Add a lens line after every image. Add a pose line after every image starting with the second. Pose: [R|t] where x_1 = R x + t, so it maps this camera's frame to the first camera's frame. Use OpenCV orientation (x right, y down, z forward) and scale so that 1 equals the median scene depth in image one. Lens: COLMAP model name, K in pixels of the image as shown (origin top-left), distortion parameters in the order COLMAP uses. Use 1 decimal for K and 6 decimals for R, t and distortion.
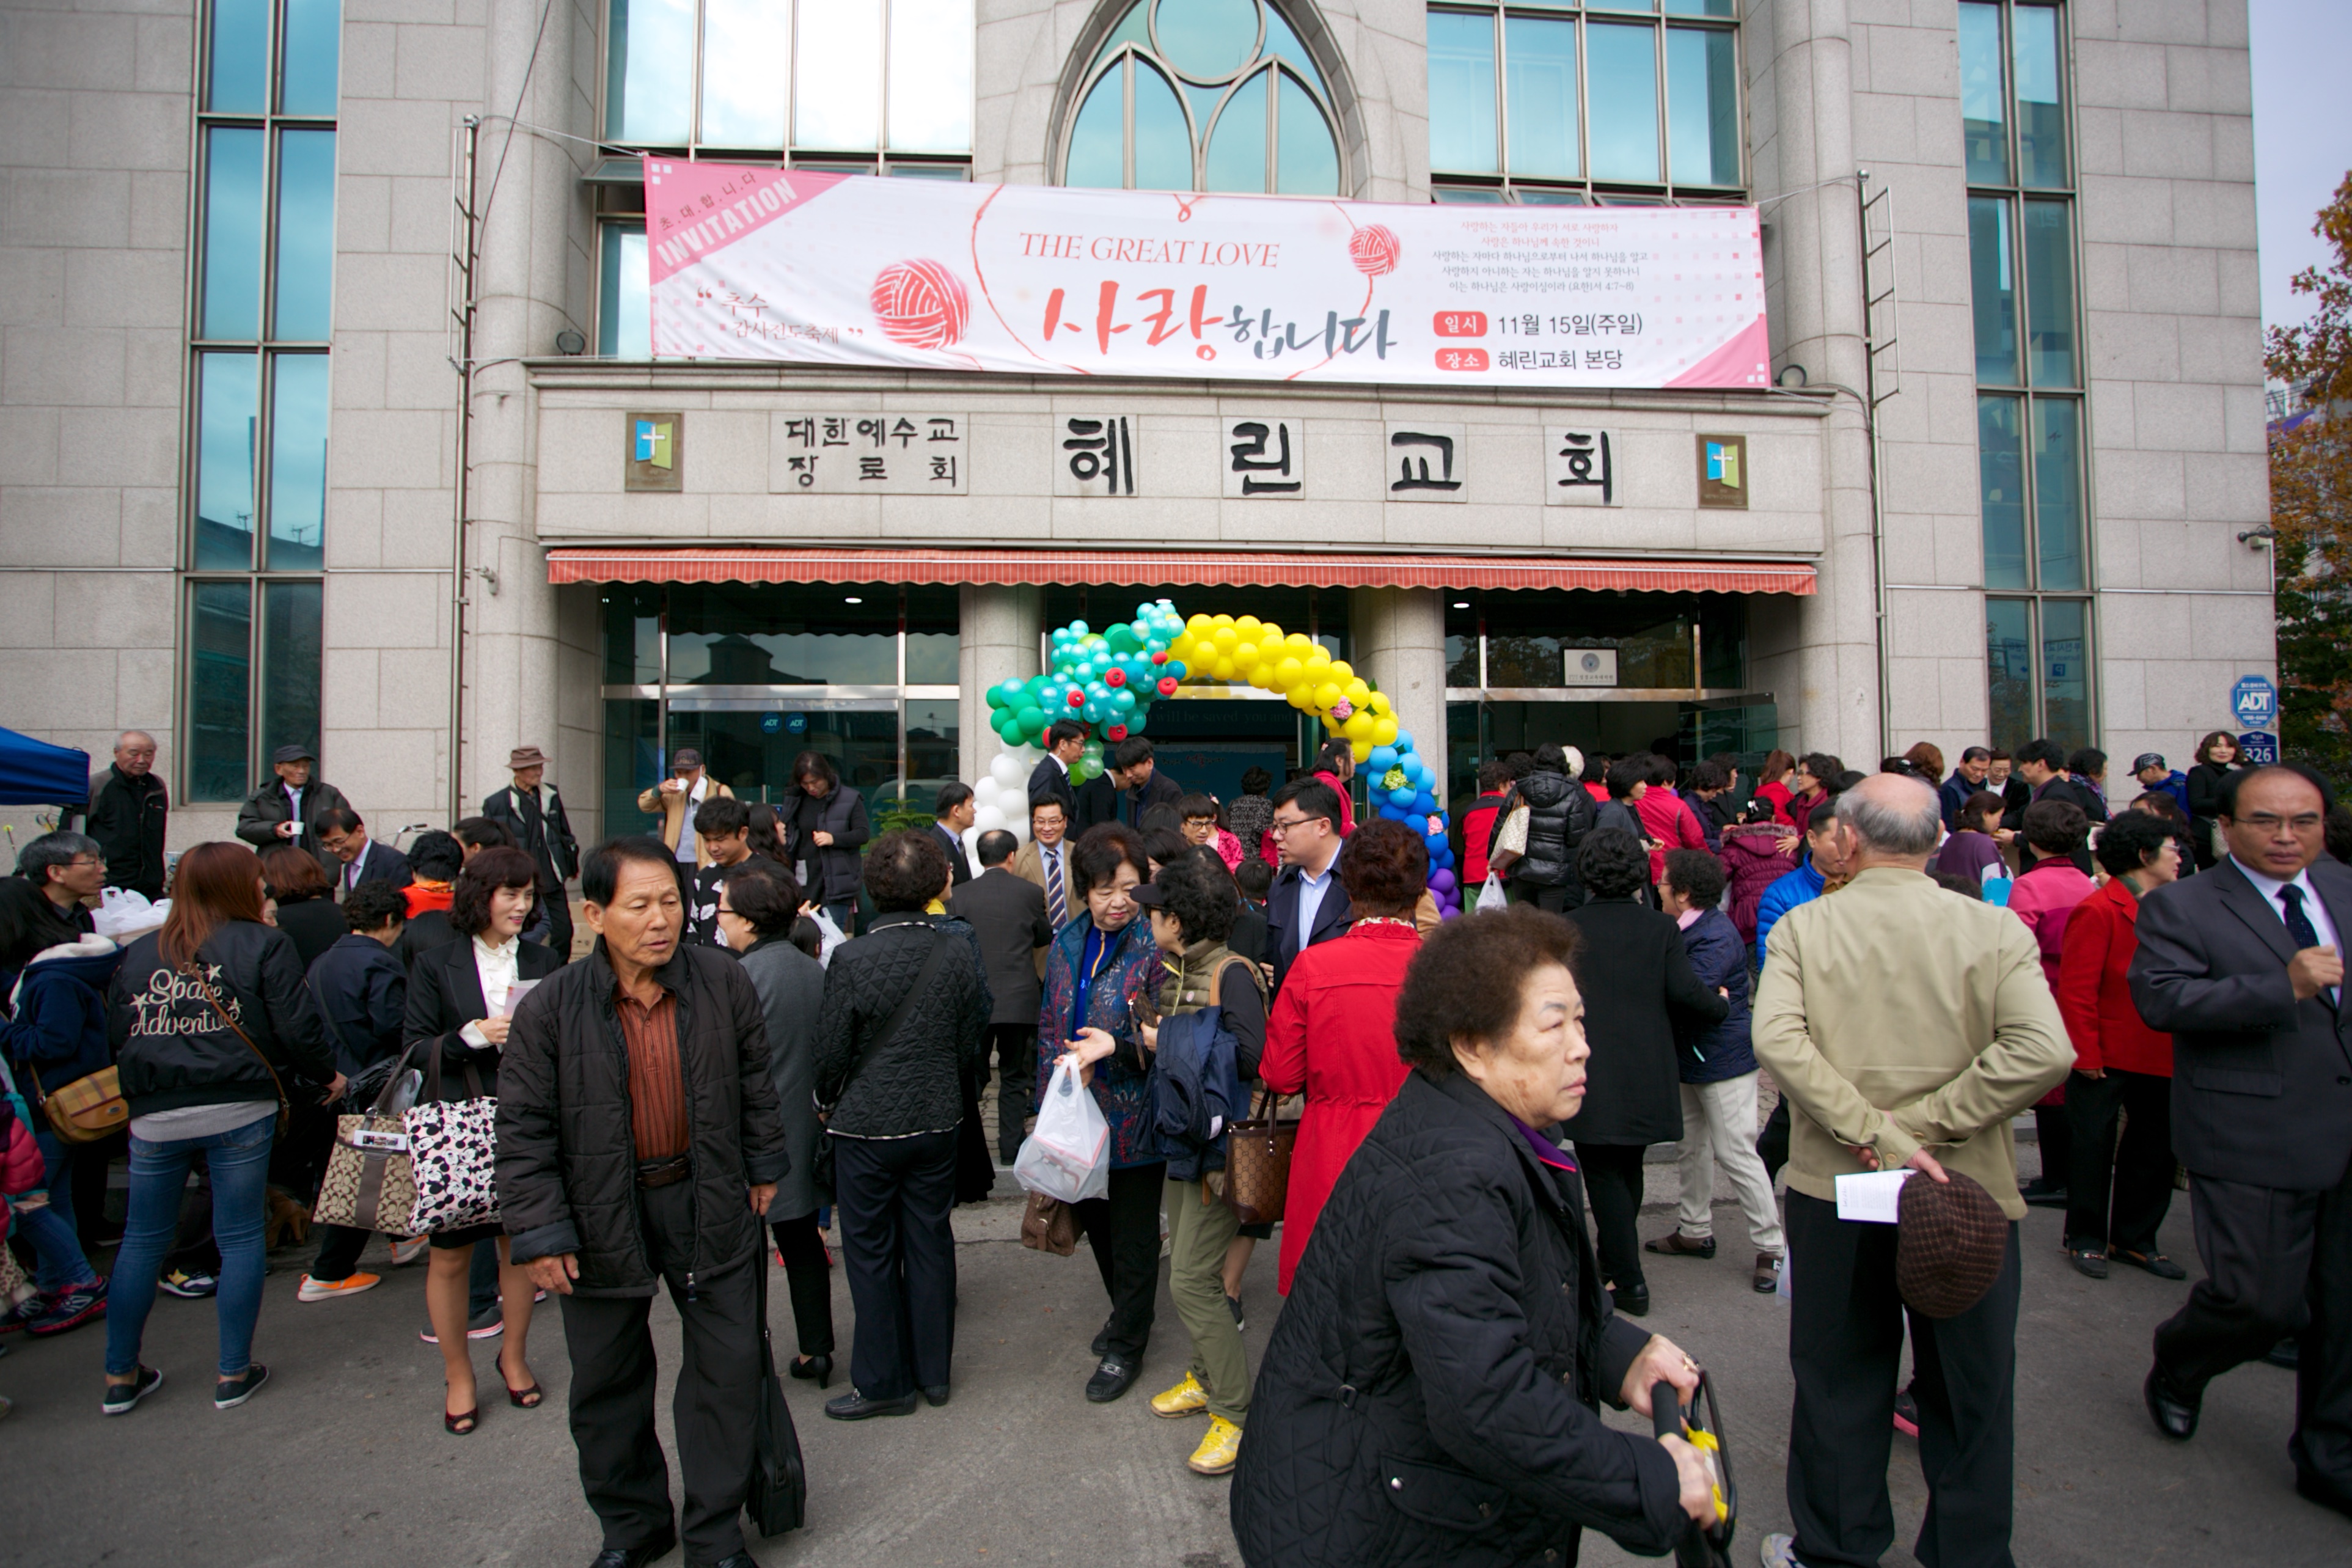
lens RADIAL K [[1168.3, 0, 1168.4], [0, 1168.3, 784.6], [0, 0, 1]] dist [-0.062212, 0.024130]
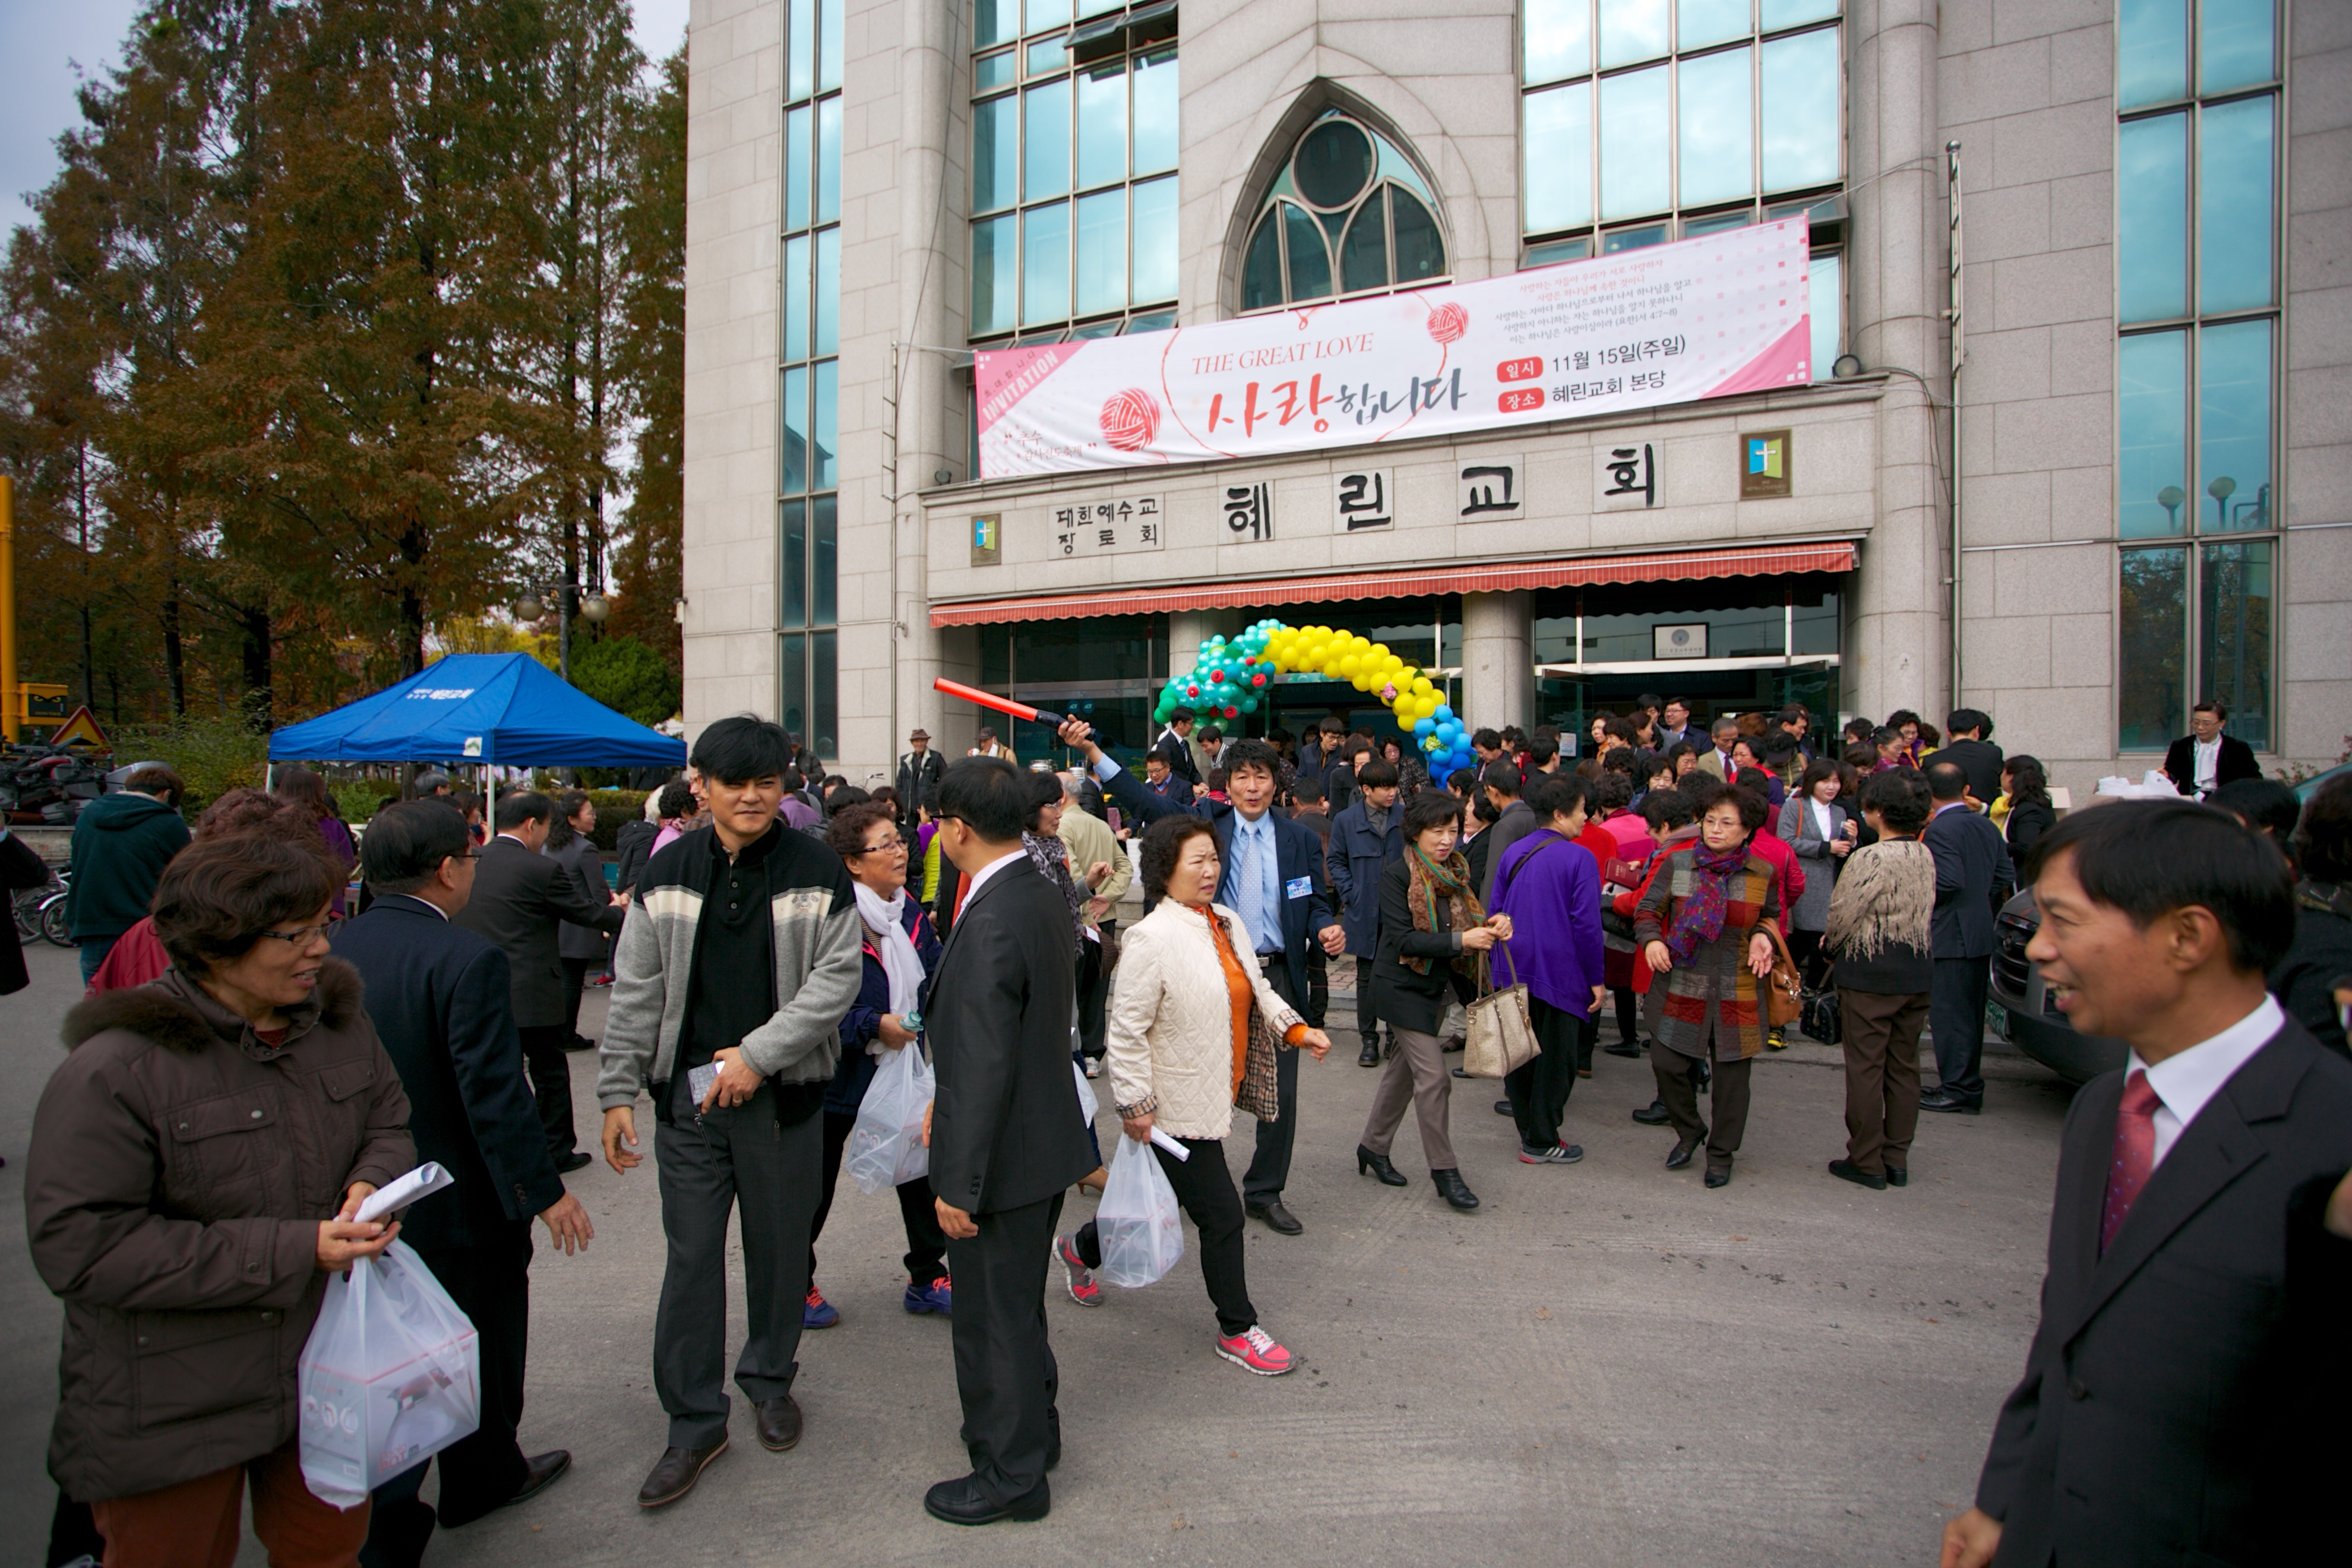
lens RADIAL K [[1168.3, 0, 1178.9], [0, 1168.3, 792.5], [0, 0, 1]] dist [-0.062212, 0.024130]
pose [[0.873878, 0.012289, -0.485989, 0.548213], [0.012790, 0.998753, 0.048254, -0.015224], [0.485976, -0.048383, 0.872632, -0.276744]]
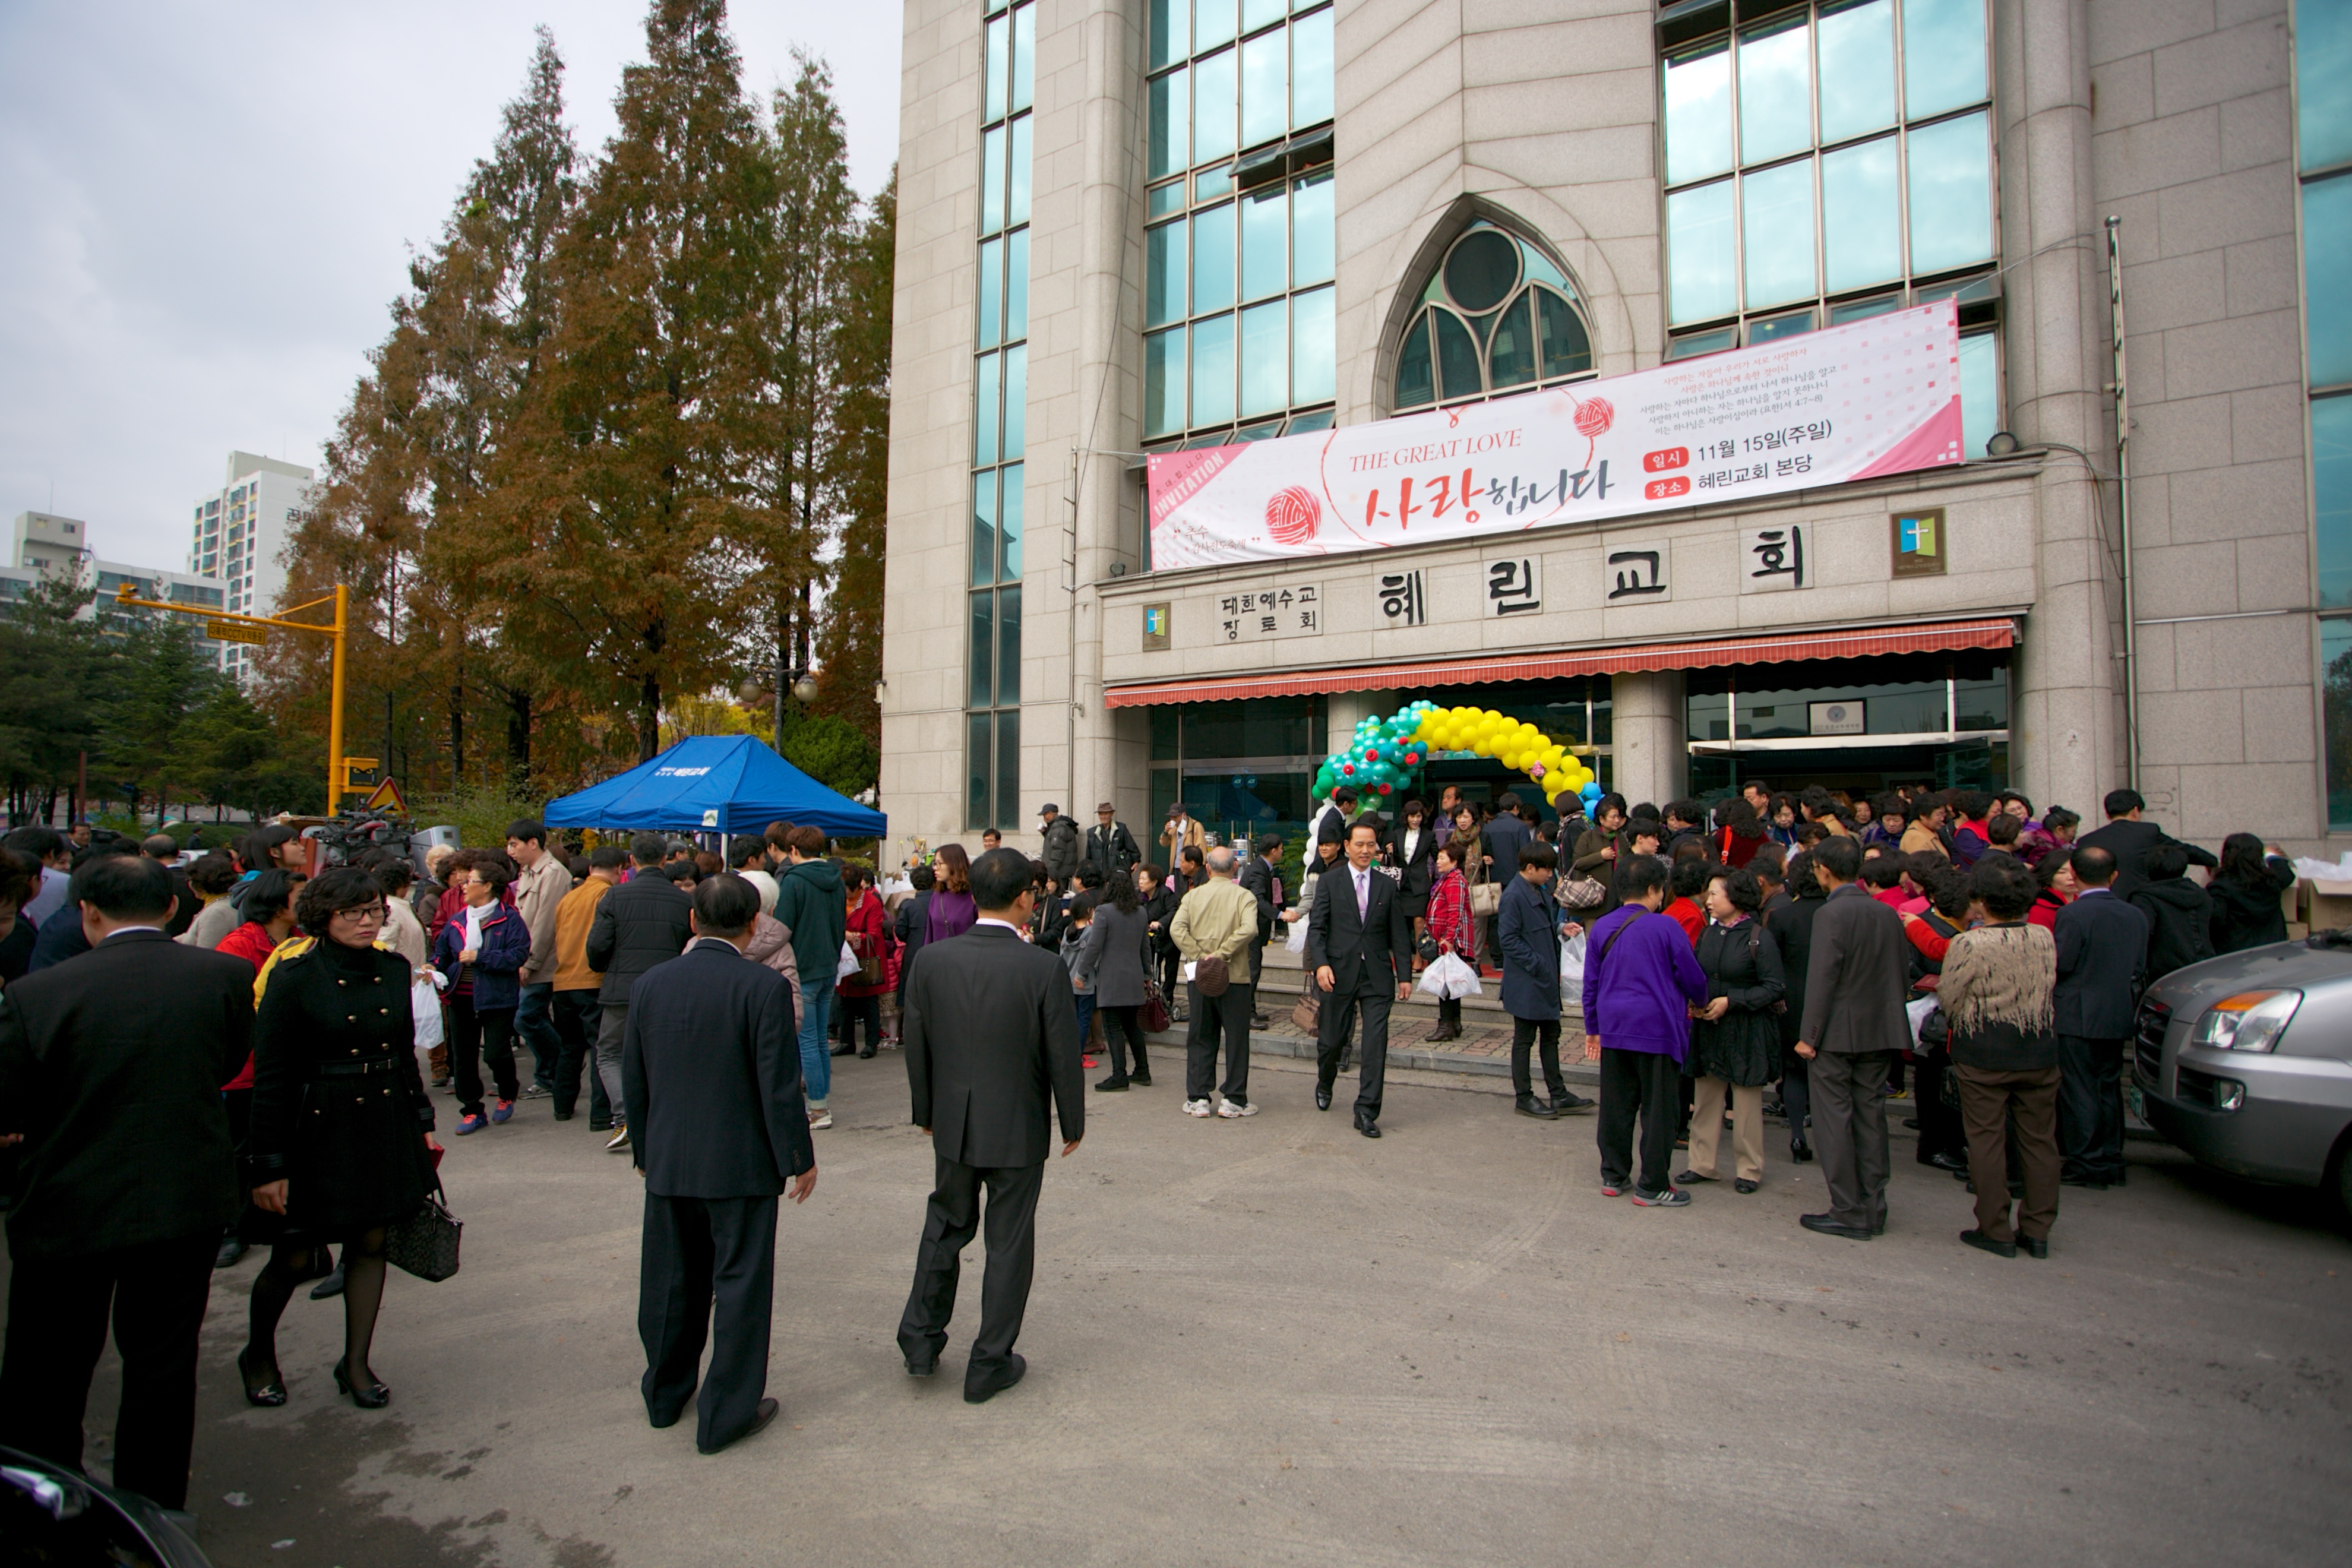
lens RADIAL K [[1168.3, 0, 1170.1], [0, 1168.3, 788.2], [0, 0, 1]] dist [-0.062212, 0.024130]
pose [[0.789281, -0.016039, -0.613823, 0.606043], [0.009680, 0.999860, -0.013679, -0.025427], [0.613956, 0.004855, 0.789325, -0.341899]]
